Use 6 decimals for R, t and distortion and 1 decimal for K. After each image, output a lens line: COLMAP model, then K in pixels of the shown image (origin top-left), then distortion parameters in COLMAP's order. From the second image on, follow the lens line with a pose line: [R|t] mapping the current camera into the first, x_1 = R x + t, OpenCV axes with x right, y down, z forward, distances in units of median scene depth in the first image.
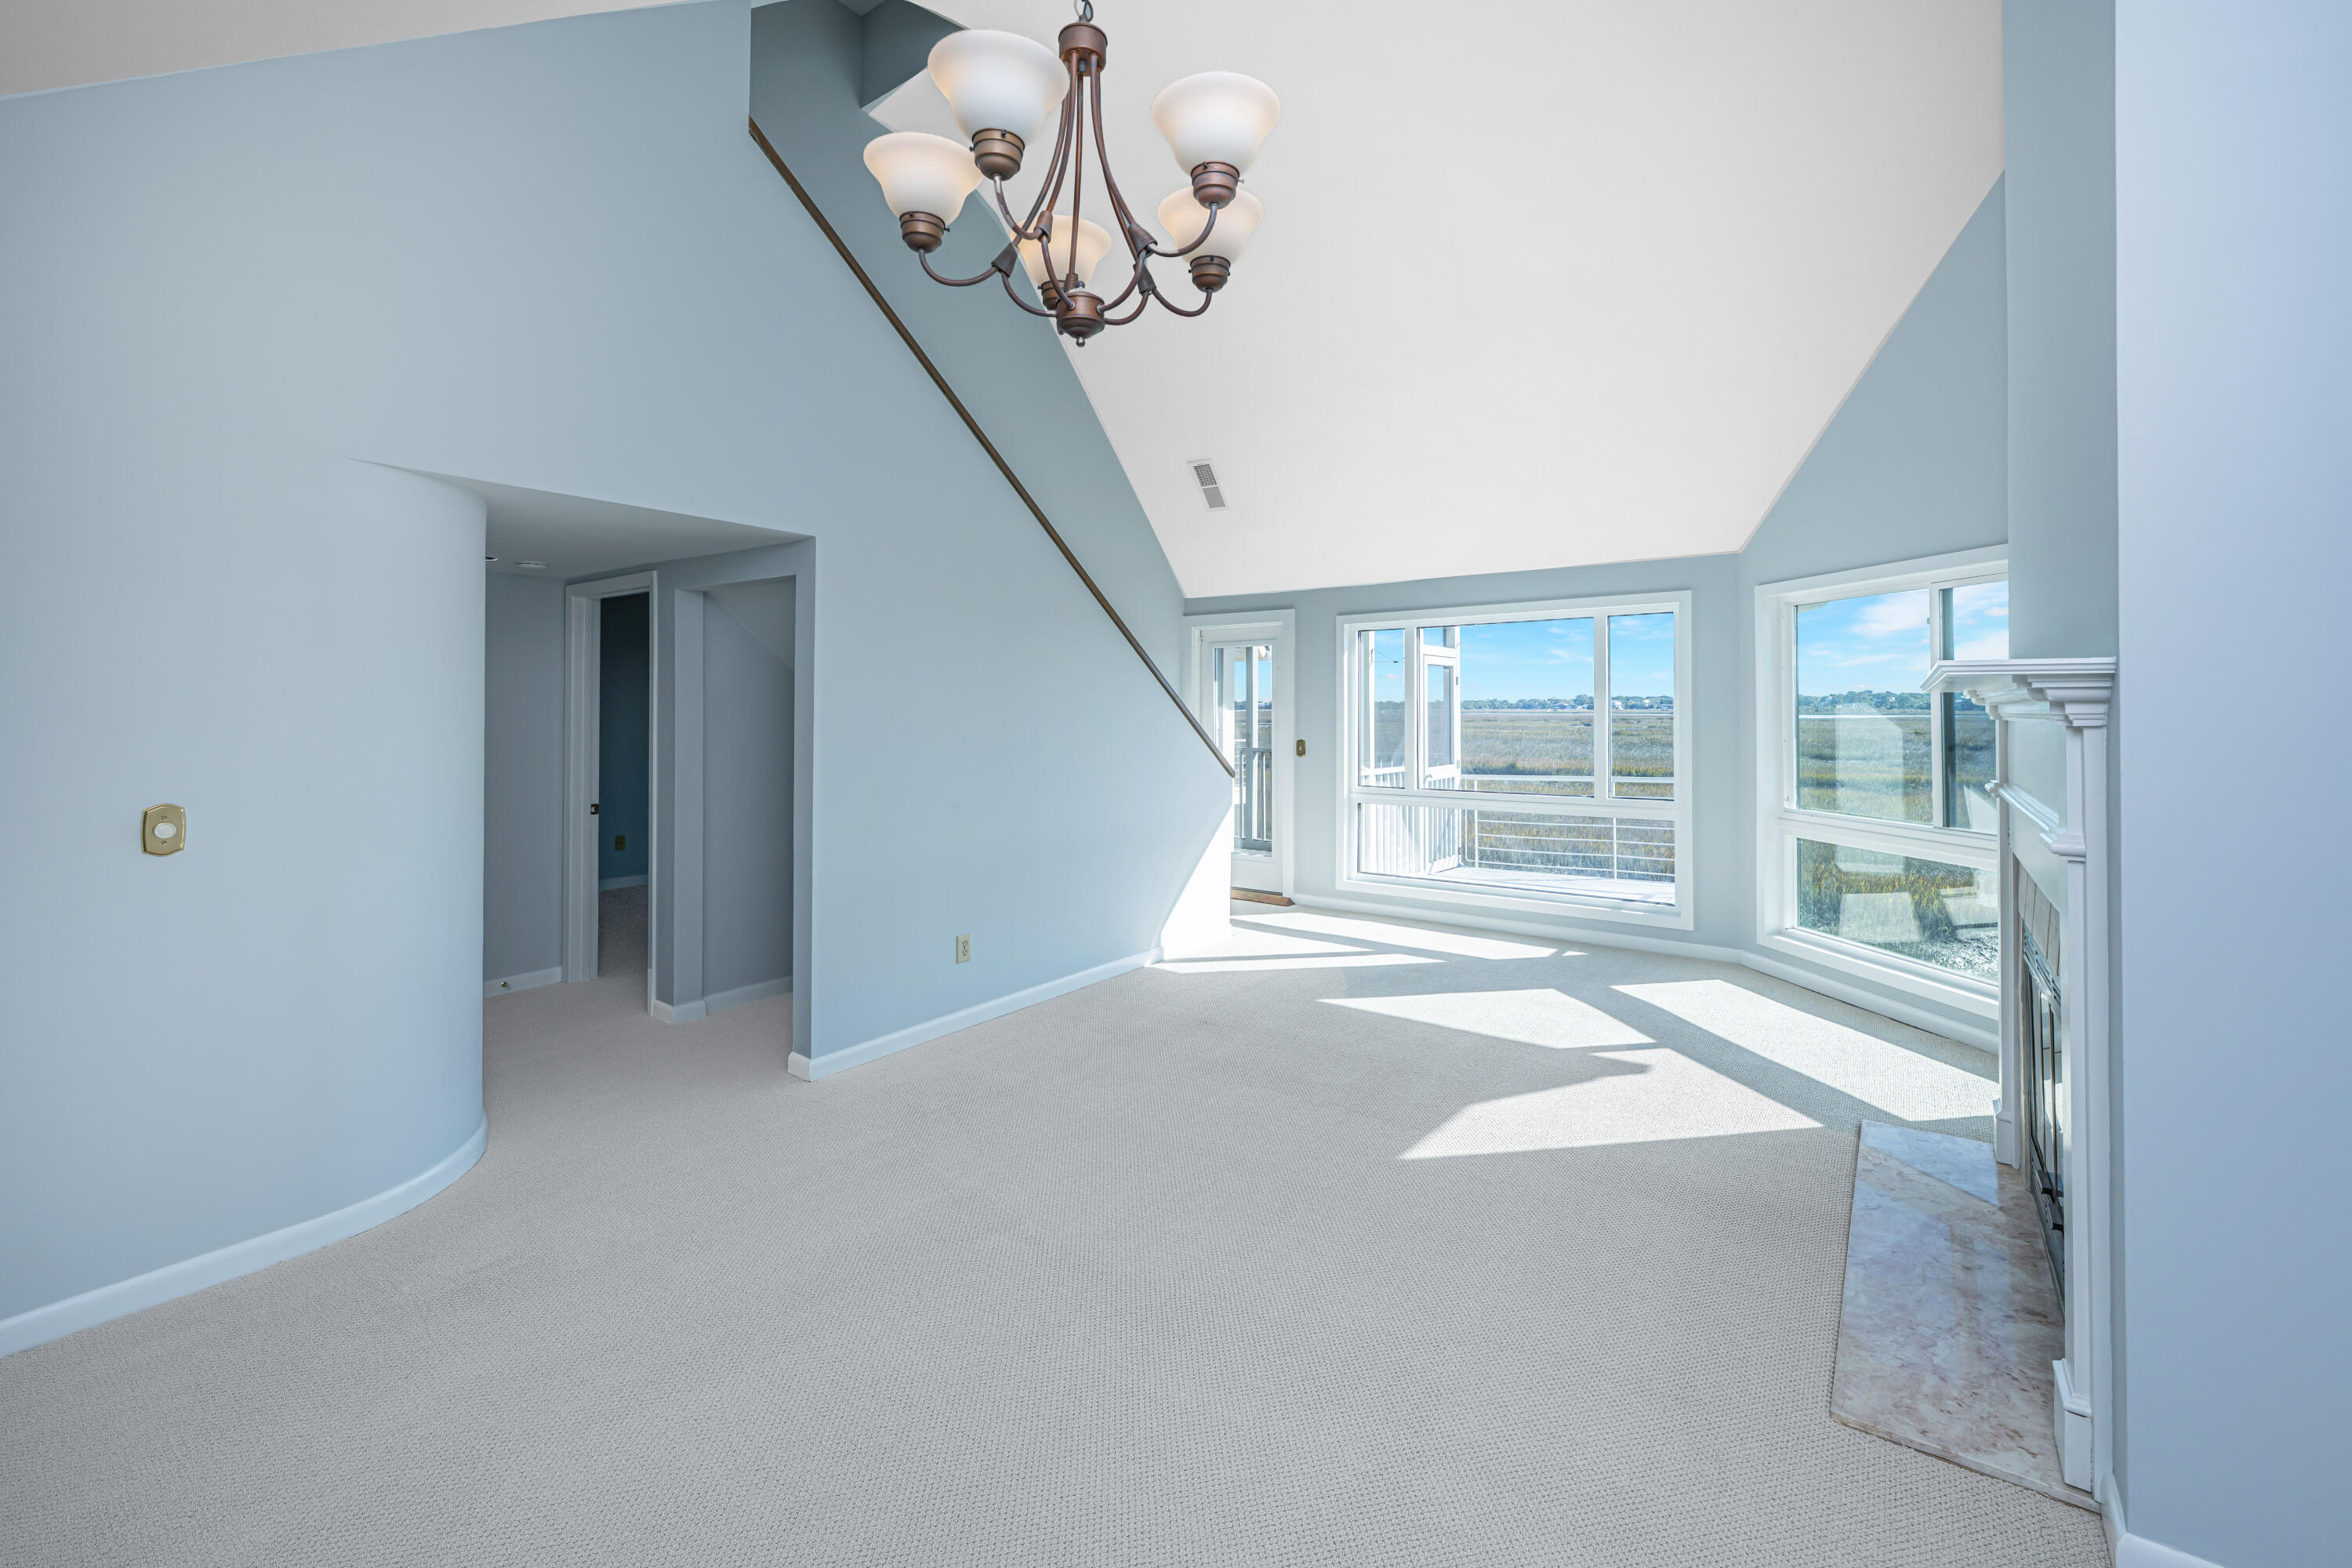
lens RADIAL K [[985.4, 0, 1207.0], [0, 985.4, 702.3], [0, 0, 1]] dist [0.002911, 0.000410]
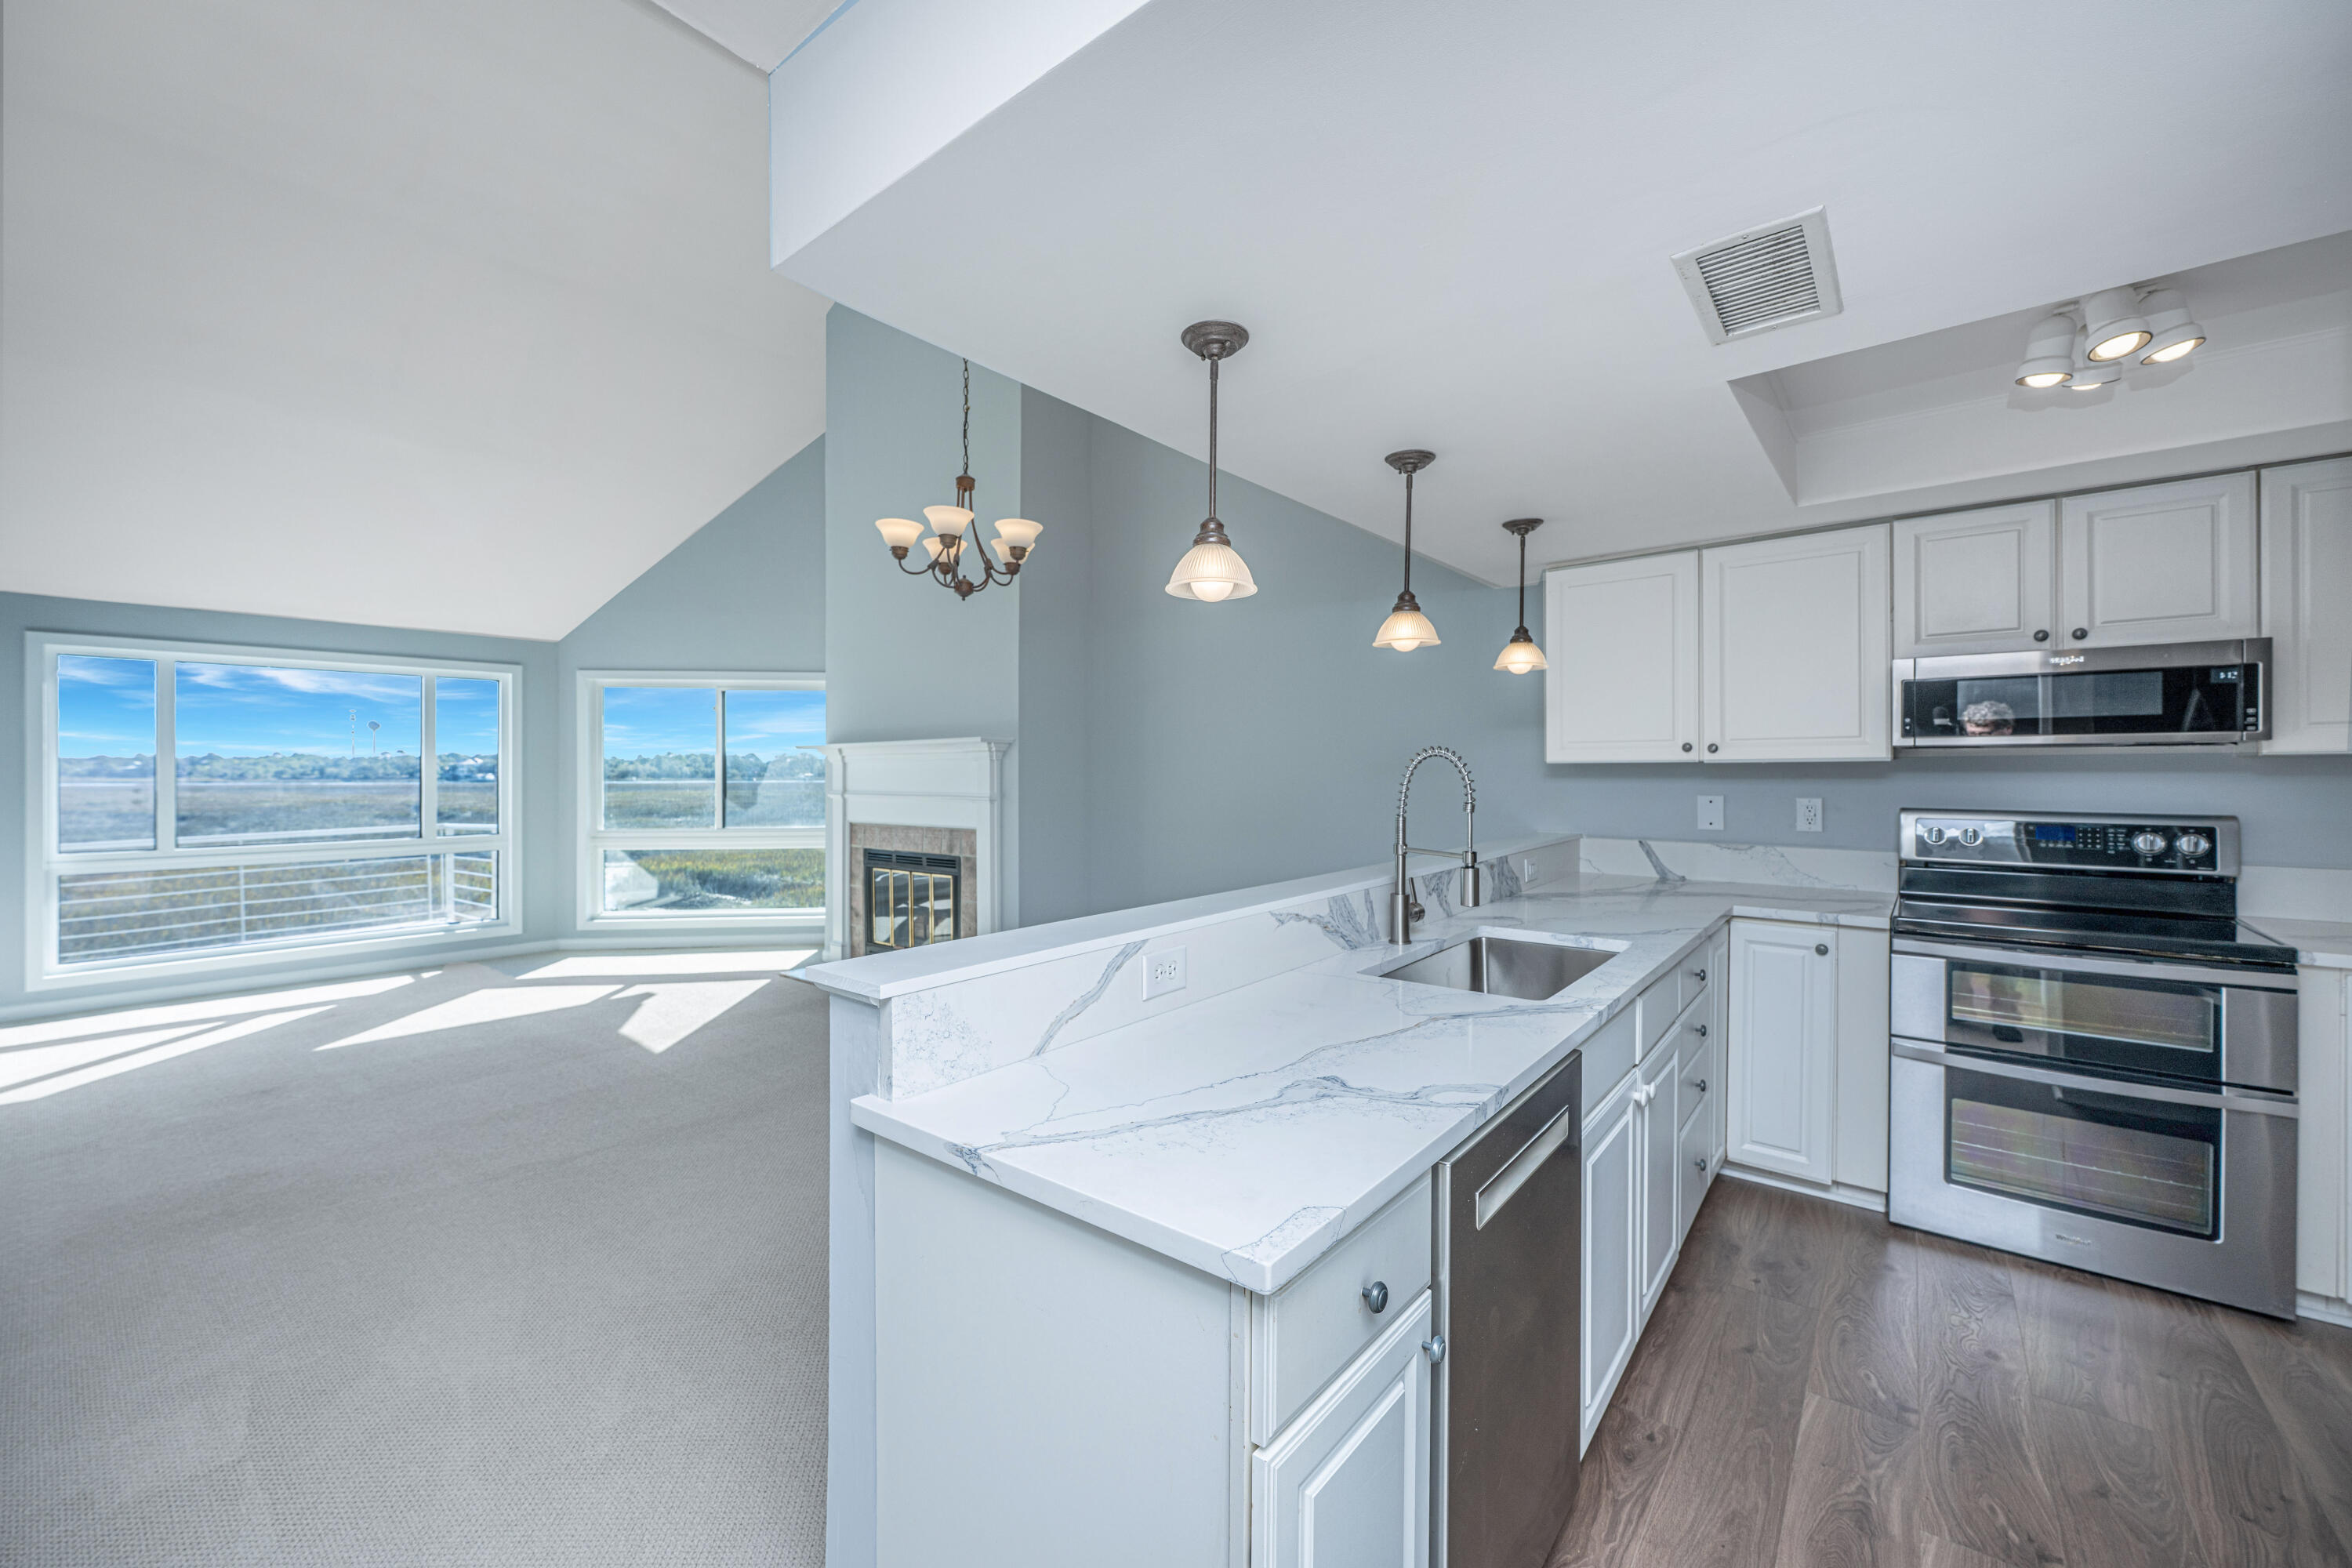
lens RADIAL K [[937.8, 0, 1182.5], [0, 937.8, 770.8], [0, 0, 1]] dist [0.001817, 0.000405]
pose [[0.067383, 0.005728, 0.997711, -0.686878], [-0.005256, 0.999972, -0.005386, 0.024167], [-0.997713, -0.004881, 0.067411, 0.070925]]
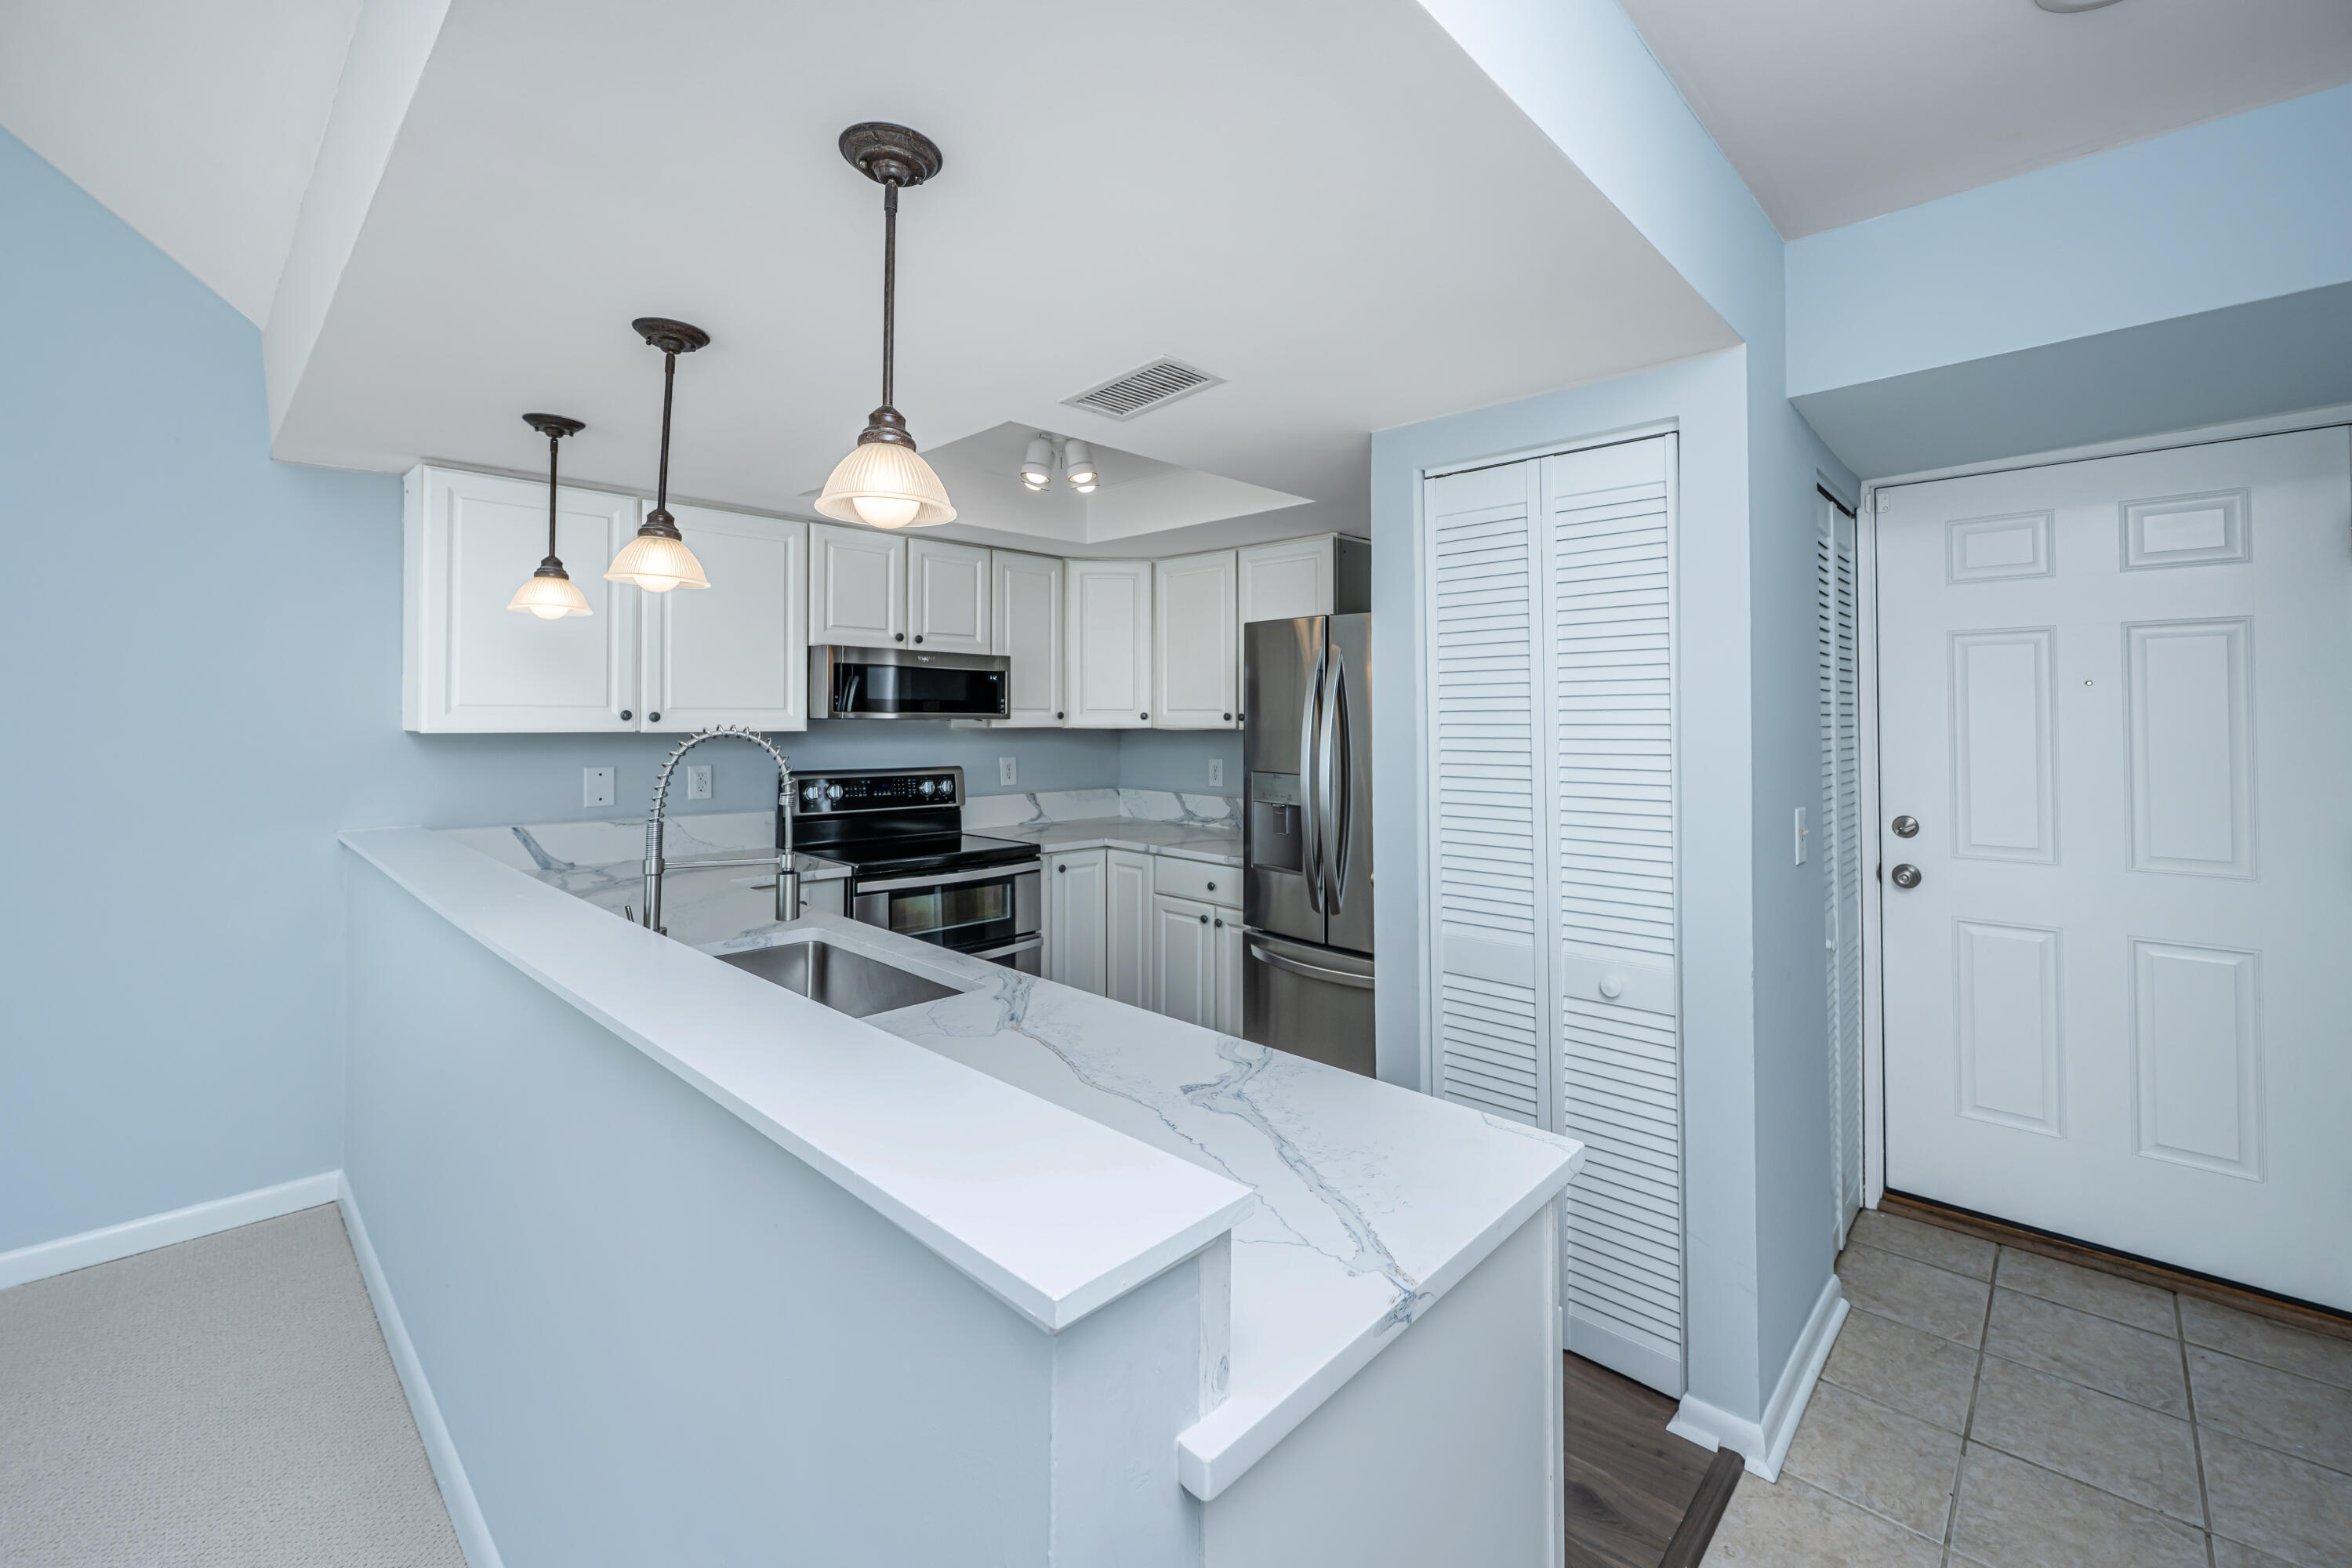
lens RADIAL K [[951.7, 0, 1240.5], [0, 951.7, 696.9], [0, 0, 1]] dist [-0.001501, 0.000034]
pose [[-0.991950, 0.006742, 0.126451, -0.477003], [0.002645, 0.999467, -0.032535, 0.011609], [-0.126603, -0.031939, -0.991439, 0.295109]]
